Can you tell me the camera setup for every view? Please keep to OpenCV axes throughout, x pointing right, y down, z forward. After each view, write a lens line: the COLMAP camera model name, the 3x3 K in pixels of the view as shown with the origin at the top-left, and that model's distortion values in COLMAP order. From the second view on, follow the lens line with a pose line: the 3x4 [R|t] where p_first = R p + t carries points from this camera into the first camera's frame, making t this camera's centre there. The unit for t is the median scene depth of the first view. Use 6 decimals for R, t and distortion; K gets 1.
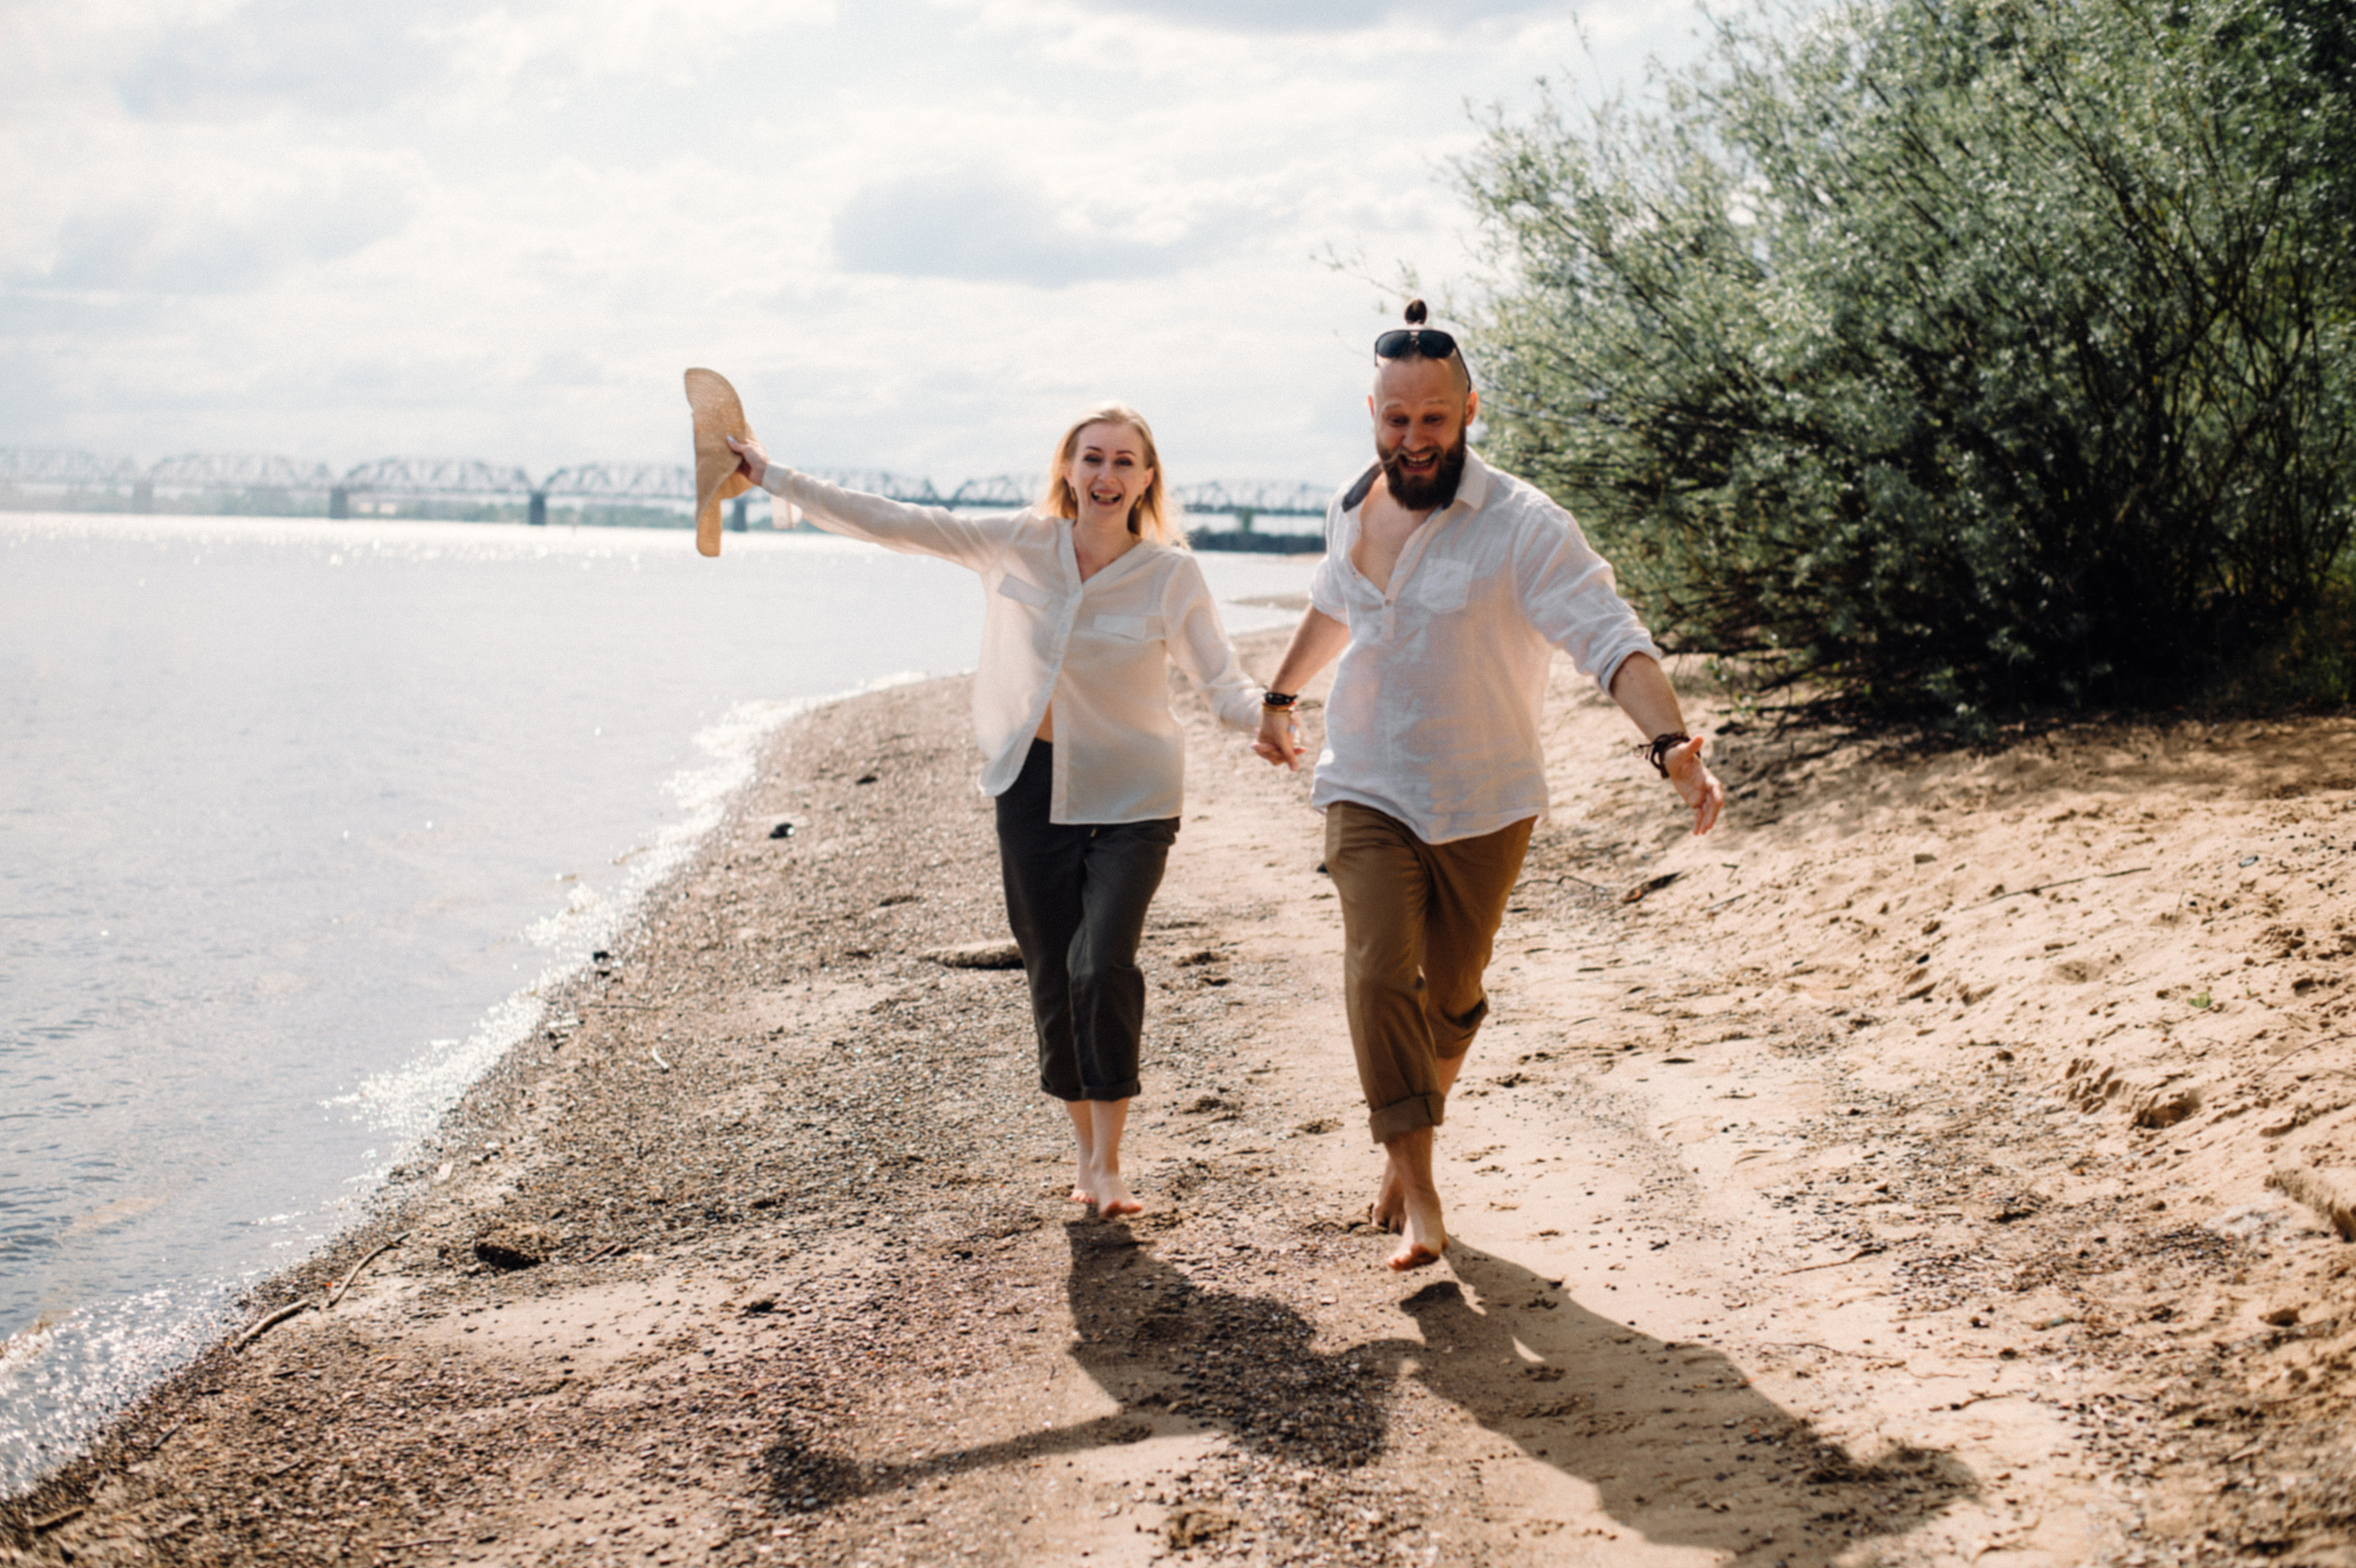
lens RADIAL K [[3451.2, 0, 1185.8], [0, 3451.2, 786.7], [0, 0, 1]] dist [-0.011892, 0.000000]
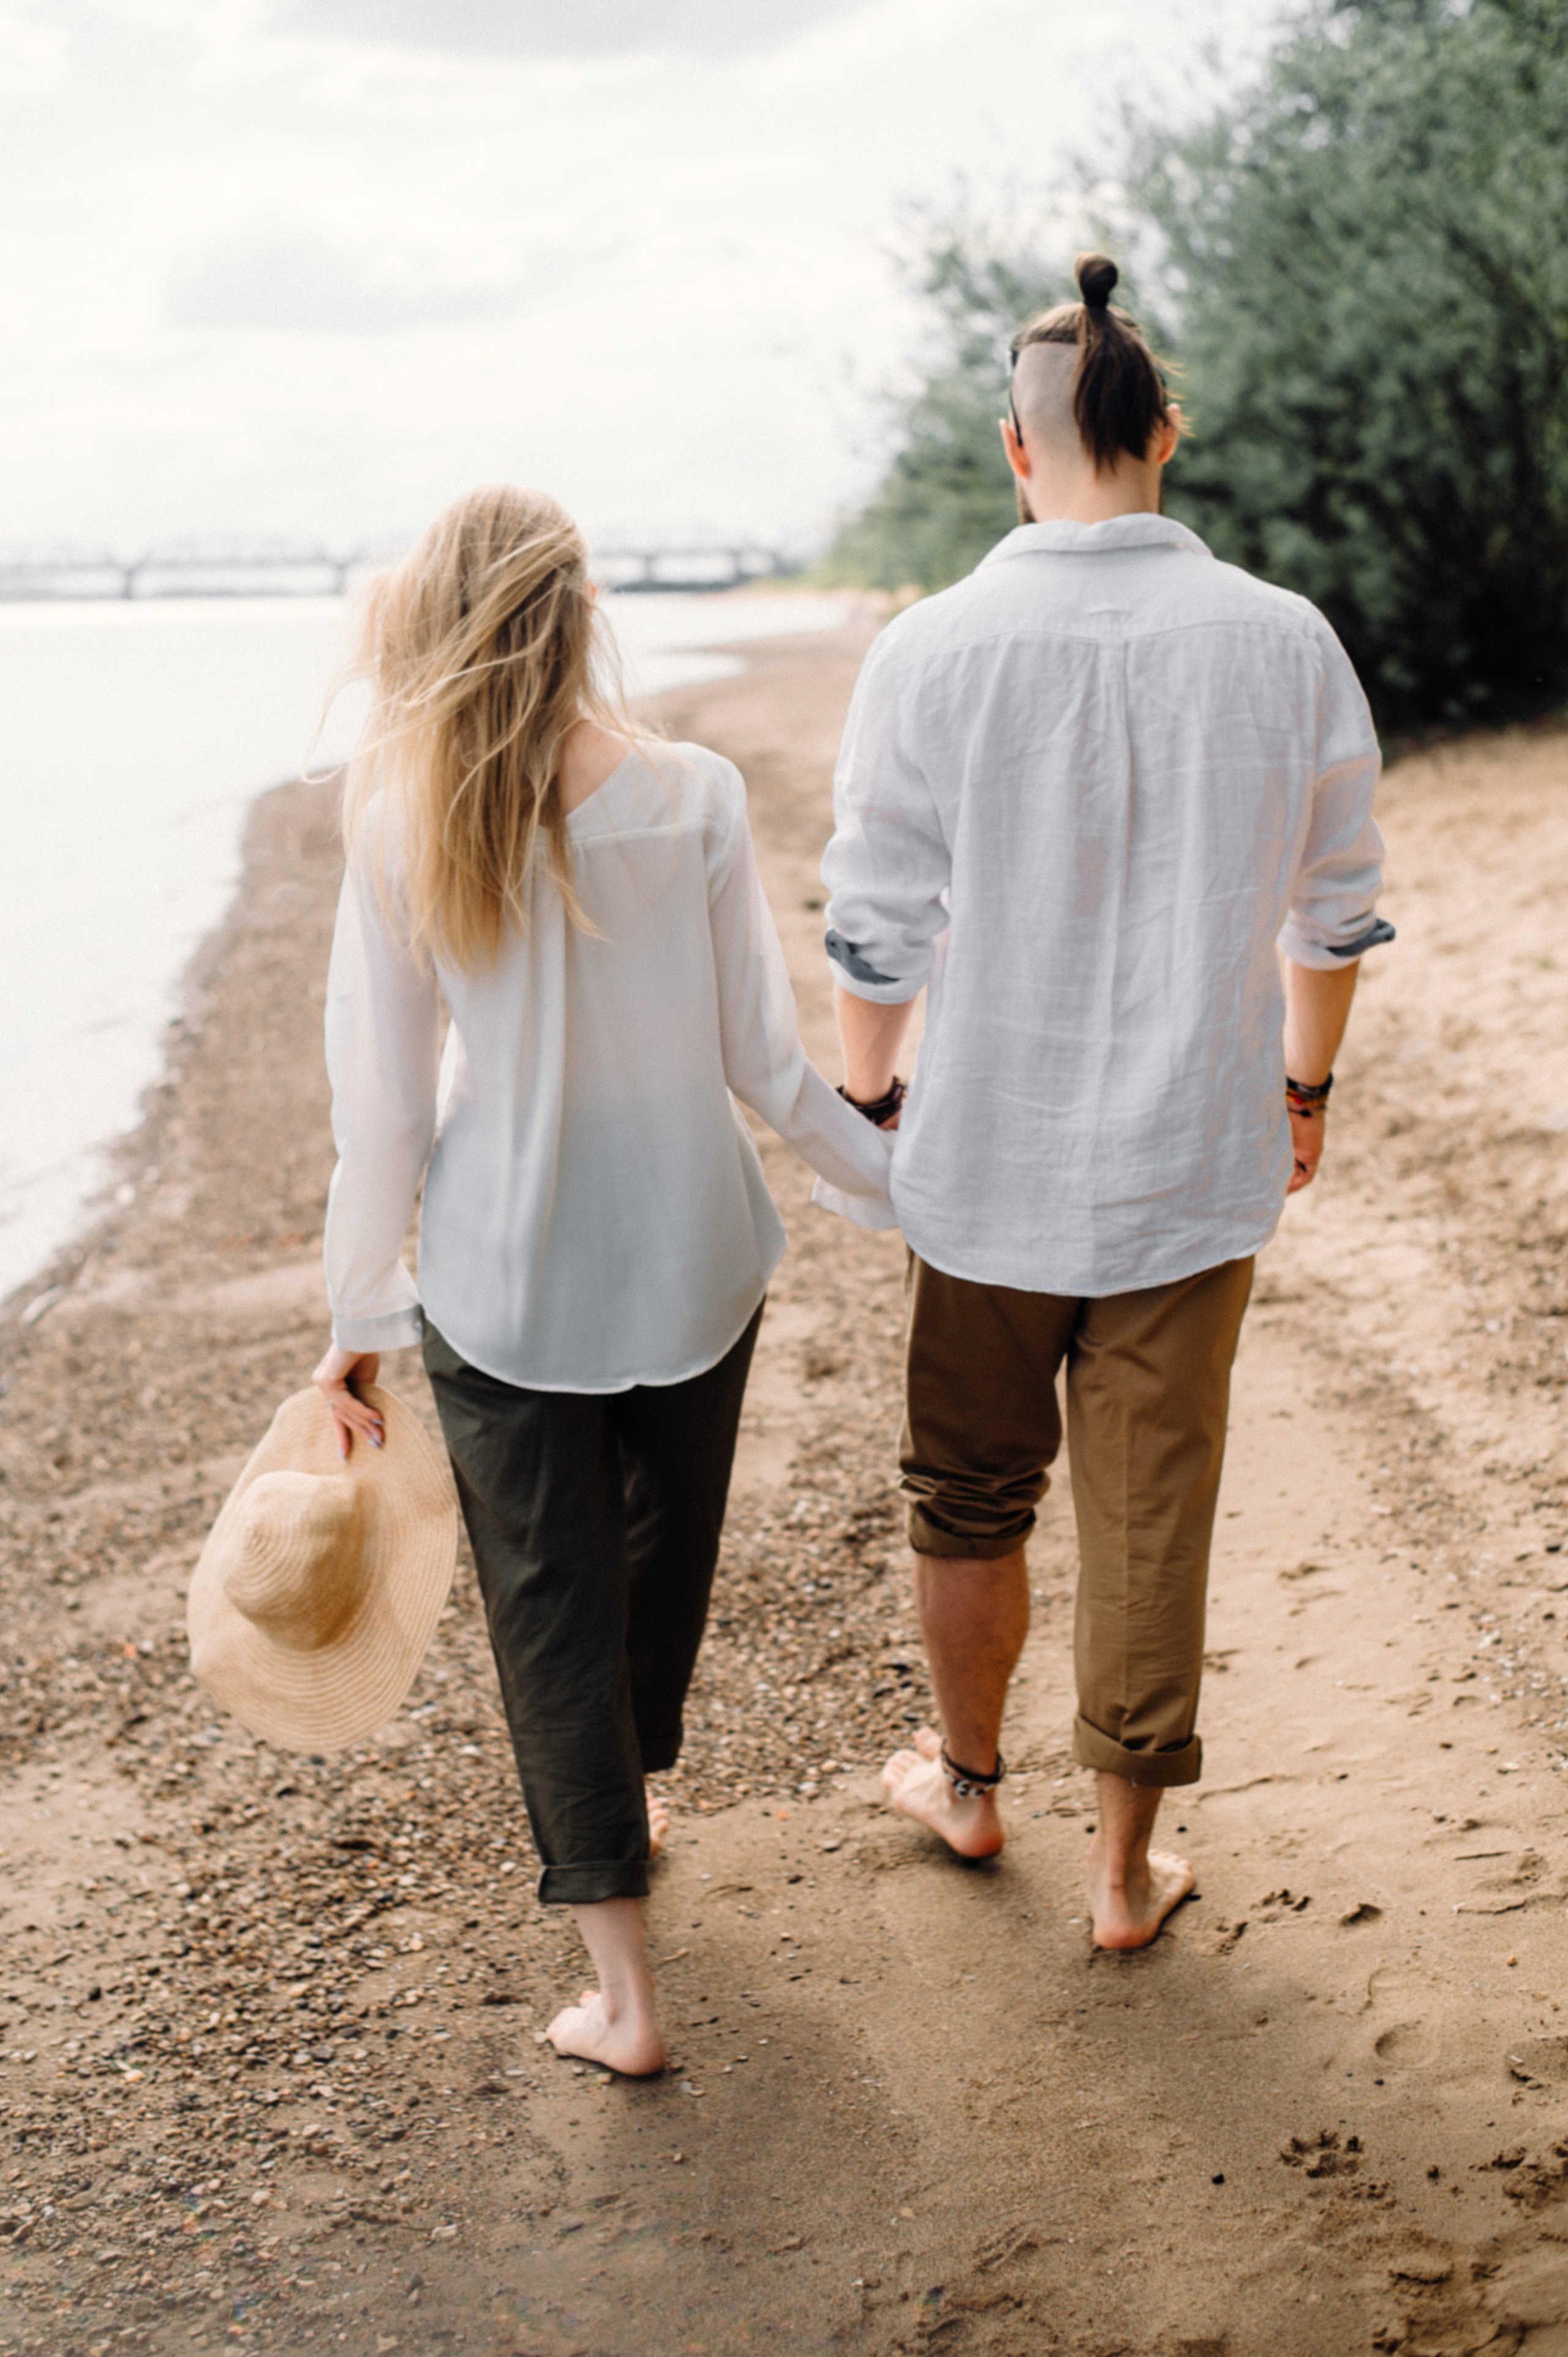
lens RADIAL K [[3452.4, 0, 783.2], [0, 3452.4, 1185.3], [0, 0, 1]] dist [-0.011892, 0.000000]
pose [[0.997139, -0.061516, 0.043925, -0.056905], [0.056763, 0.993134, 0.102292, -0.003460], [-0.049916, -0.099506, 0.993784, -0.318202]]
